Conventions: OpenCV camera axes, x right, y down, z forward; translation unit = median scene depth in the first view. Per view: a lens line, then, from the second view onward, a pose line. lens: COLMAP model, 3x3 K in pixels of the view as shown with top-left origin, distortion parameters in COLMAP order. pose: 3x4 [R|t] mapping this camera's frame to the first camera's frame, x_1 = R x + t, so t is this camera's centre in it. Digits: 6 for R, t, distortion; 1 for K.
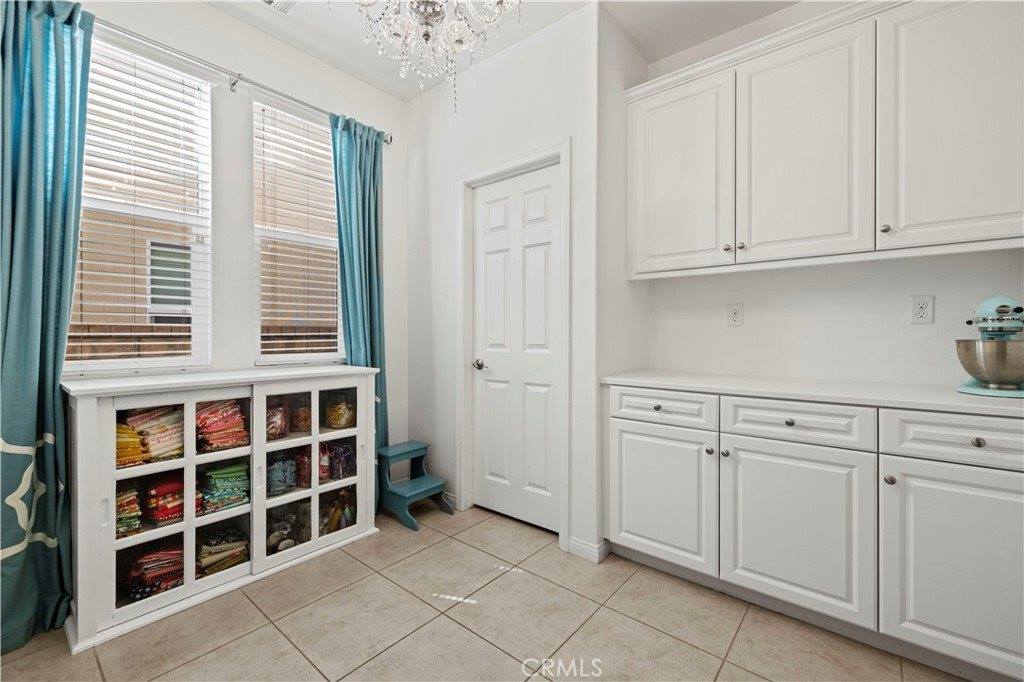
lens RADIAL K [[434.3, 0, 509.8], [0, 434.3, 337.4], [0, 0, 1]] dist [0.000348, 0.000133]
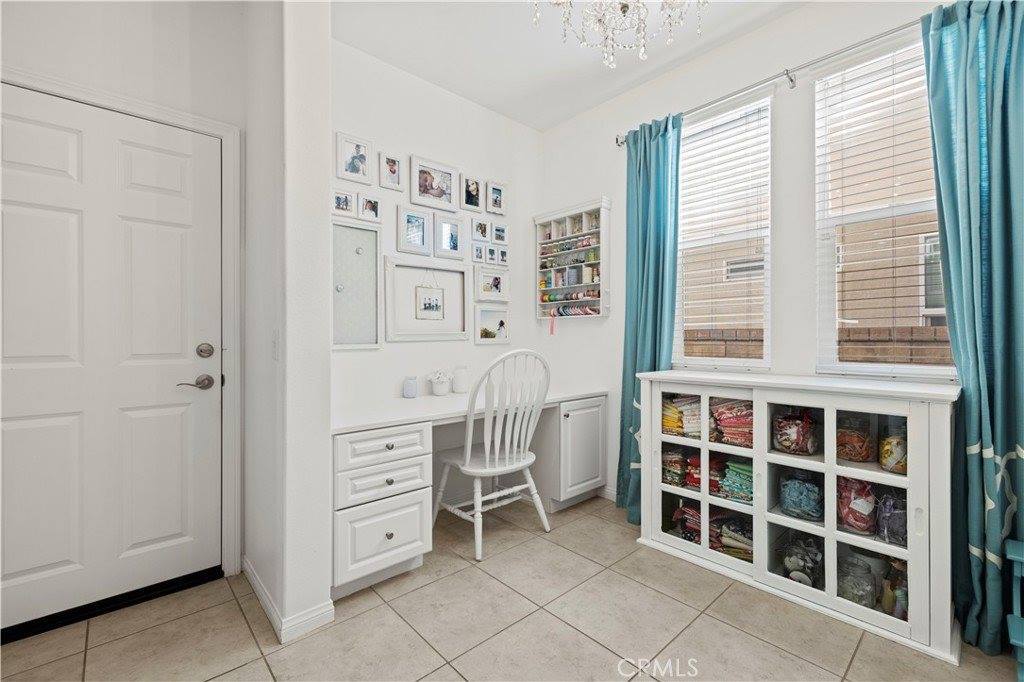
lens RADIAL K [[434.3, 0, 509.8], [0, 434.3, 337.4], [0, 0, 1]] dist [0.000348, 0.000133]
pose [[-0.132412, 0.000101, -0.991195, 0.477040], [-0.004902, 0.999988, 0.000757, -0.007554], [0.991183, 0.004959, -0.132410, 0.580186]]
